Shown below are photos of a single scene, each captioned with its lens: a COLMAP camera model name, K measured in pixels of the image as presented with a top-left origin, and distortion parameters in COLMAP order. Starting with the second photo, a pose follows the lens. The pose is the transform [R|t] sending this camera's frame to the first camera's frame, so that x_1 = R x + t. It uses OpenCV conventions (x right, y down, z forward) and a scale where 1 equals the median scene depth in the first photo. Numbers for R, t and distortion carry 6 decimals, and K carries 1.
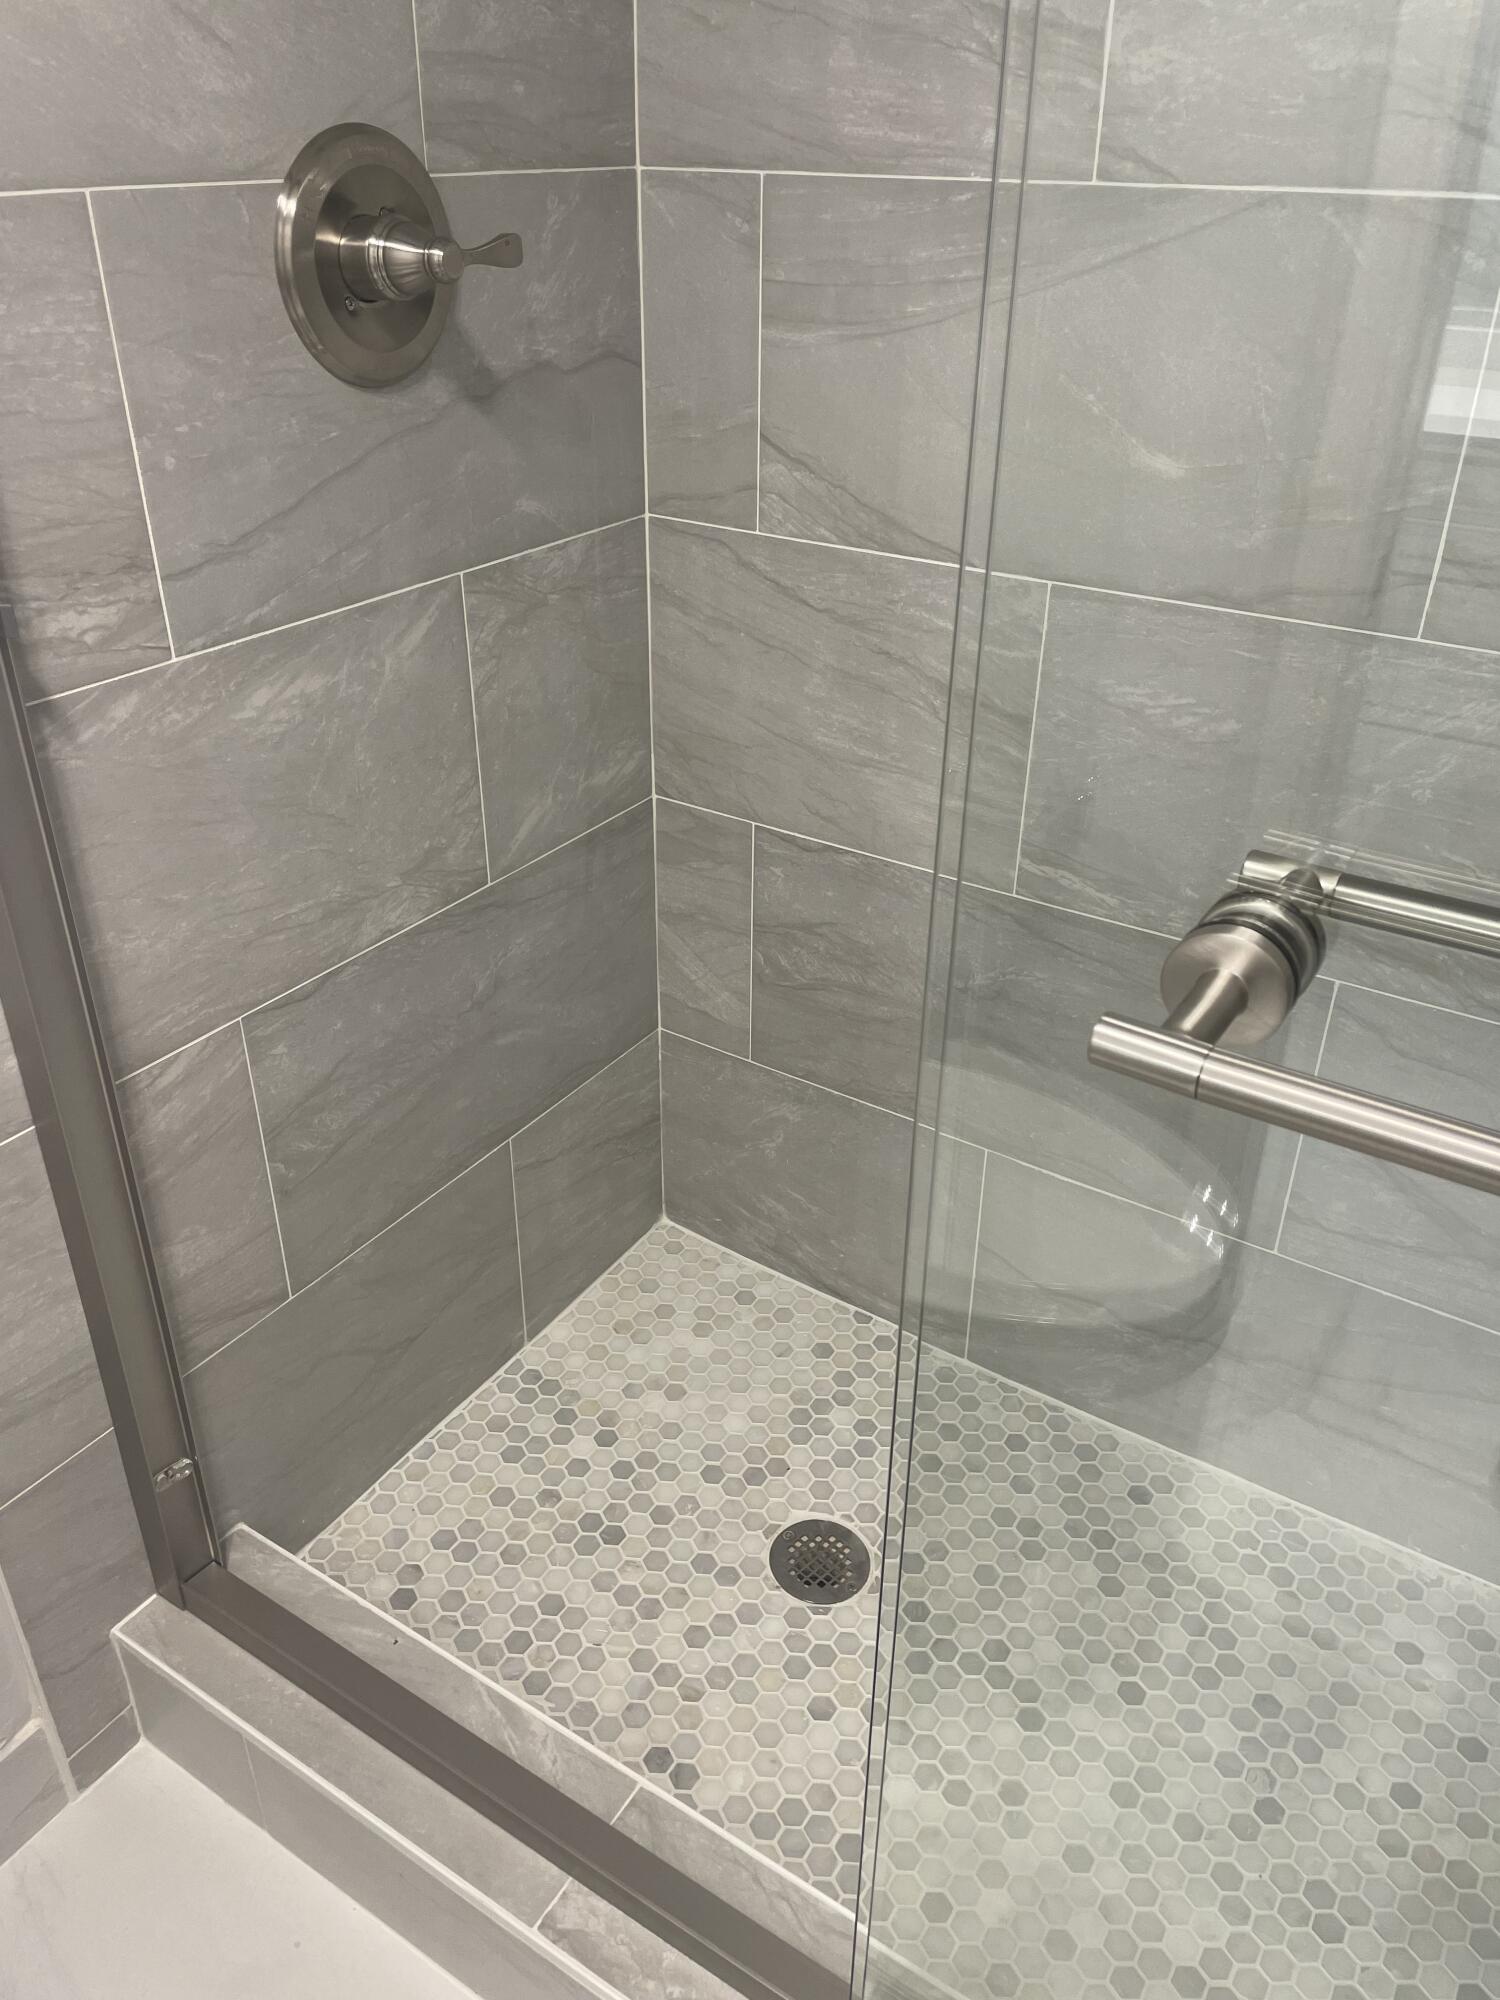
lens RADIAL K [[1503.4, 0, 761.7], [0, 1503.4, 1000.5], [0, 0, 1]] dist [0.070951, -0.083539]
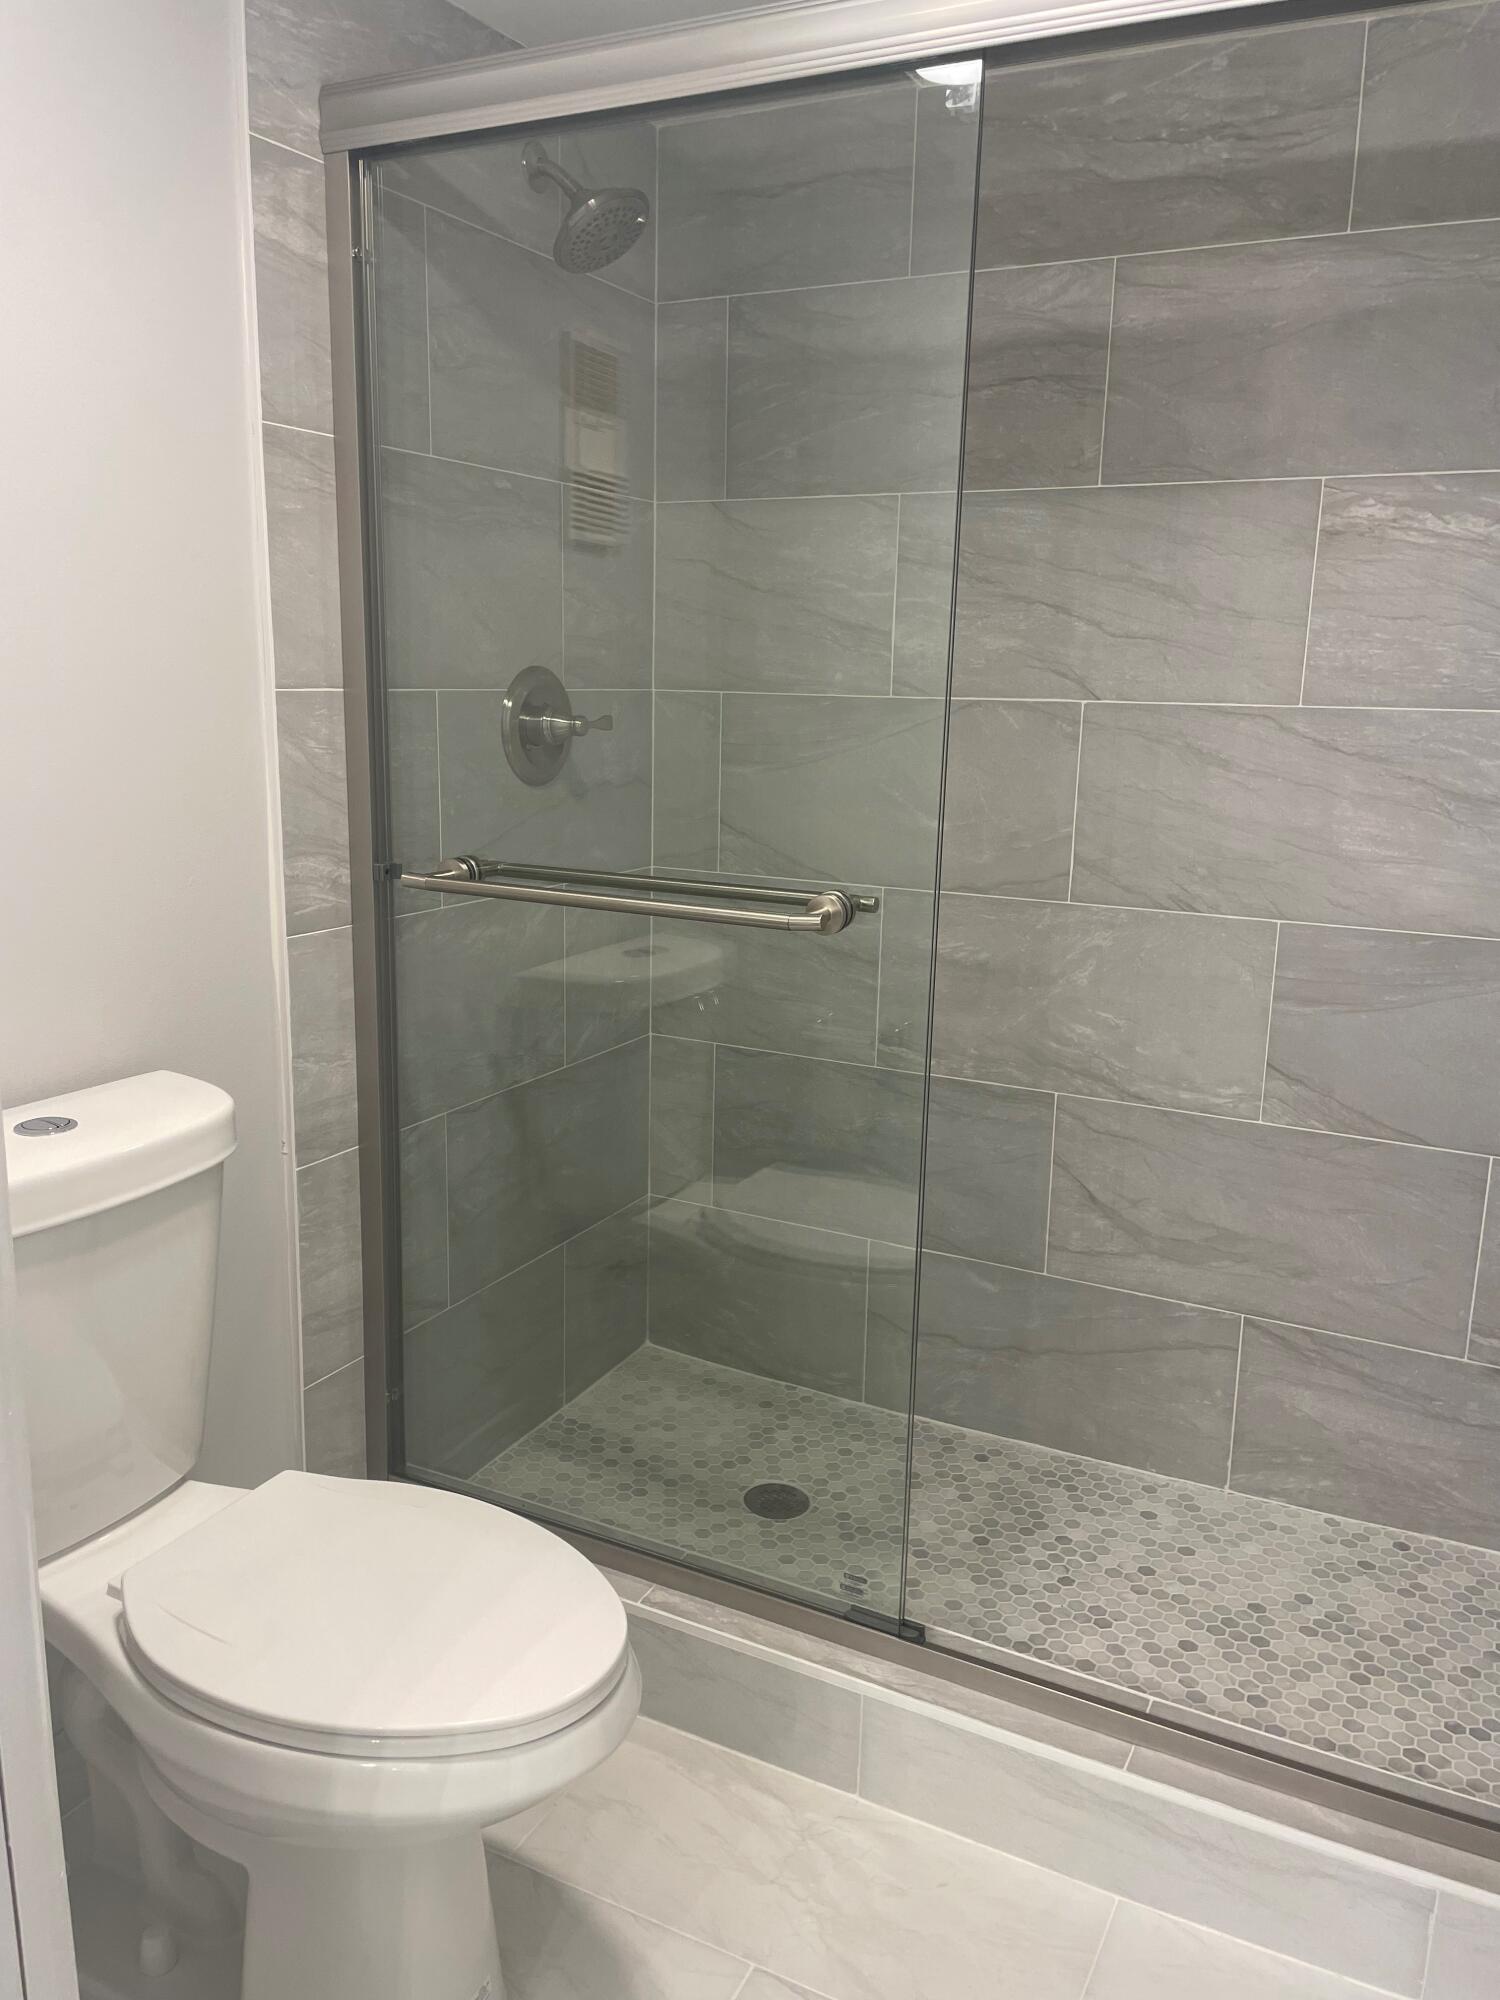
lens RADIAL K [[1503.4, 0, 749.2], [0, 1503.4, 1000.6], [0, 0, 1]] dist [0.070951, -0.083539]
pose [[0.995368, -0.011169, 0.095487, -0.140562], [0.040054, 0.951097, -0.306285, 0.385847], [-0.087397, 0.308691, 0.947139, -0.643481]]
